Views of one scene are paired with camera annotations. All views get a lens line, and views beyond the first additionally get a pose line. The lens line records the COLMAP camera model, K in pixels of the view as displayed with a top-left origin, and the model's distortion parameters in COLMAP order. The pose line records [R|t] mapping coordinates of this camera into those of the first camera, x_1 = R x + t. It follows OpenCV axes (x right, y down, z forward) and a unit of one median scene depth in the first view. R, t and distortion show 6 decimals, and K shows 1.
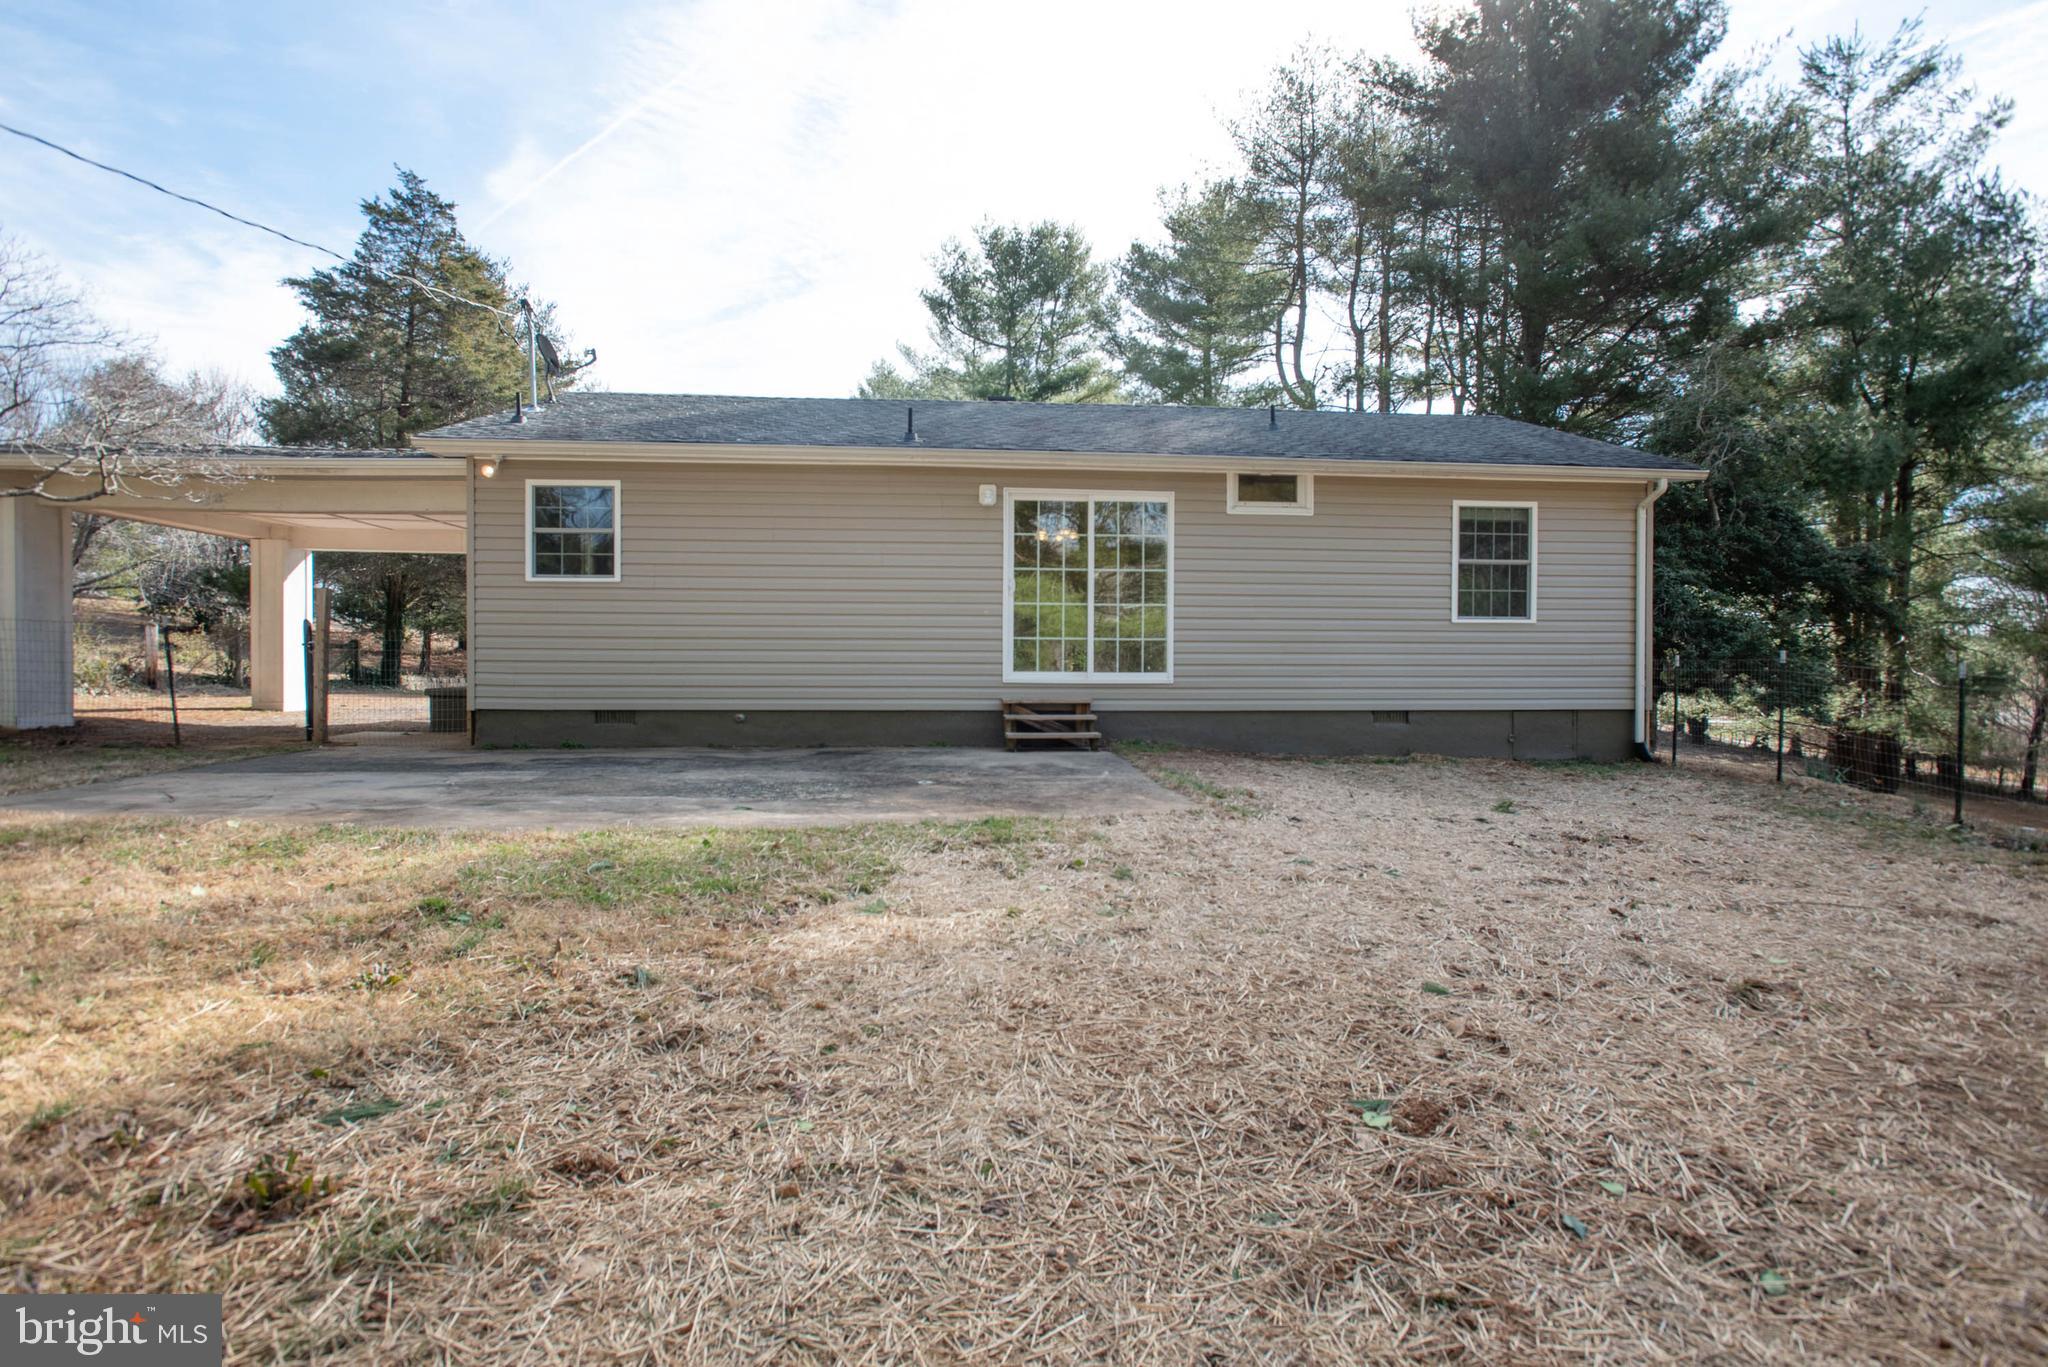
lens RADIAL K [[983.2, 0, 1013.1], [0, 983.2, 682.5], [0, 0, 1]] dist [-0.030744, 0.015197]
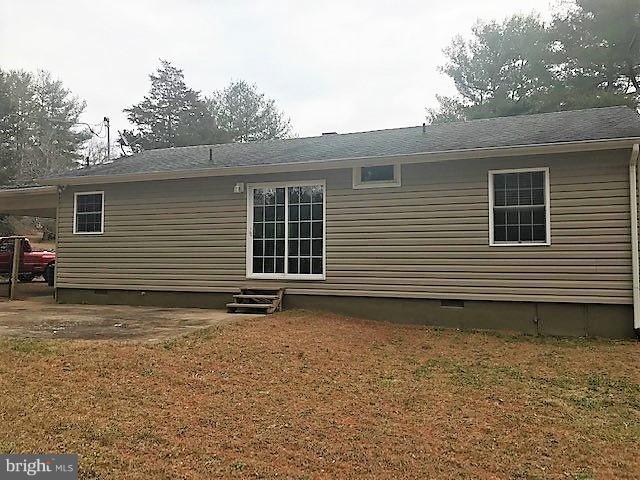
lens RADIAL K [[523.4, 0, 318.9], [0, 523.4, 237.4], [0, 0, 1]] dist [0.024216, -0.002503]
pose [[0.894609, -0.020579, -0.446375, 0.590385], [-0.012064, 0.997463, -0.070164, -0.010314], [0.446686, 0.068155, 0.892091, 0.093508]]
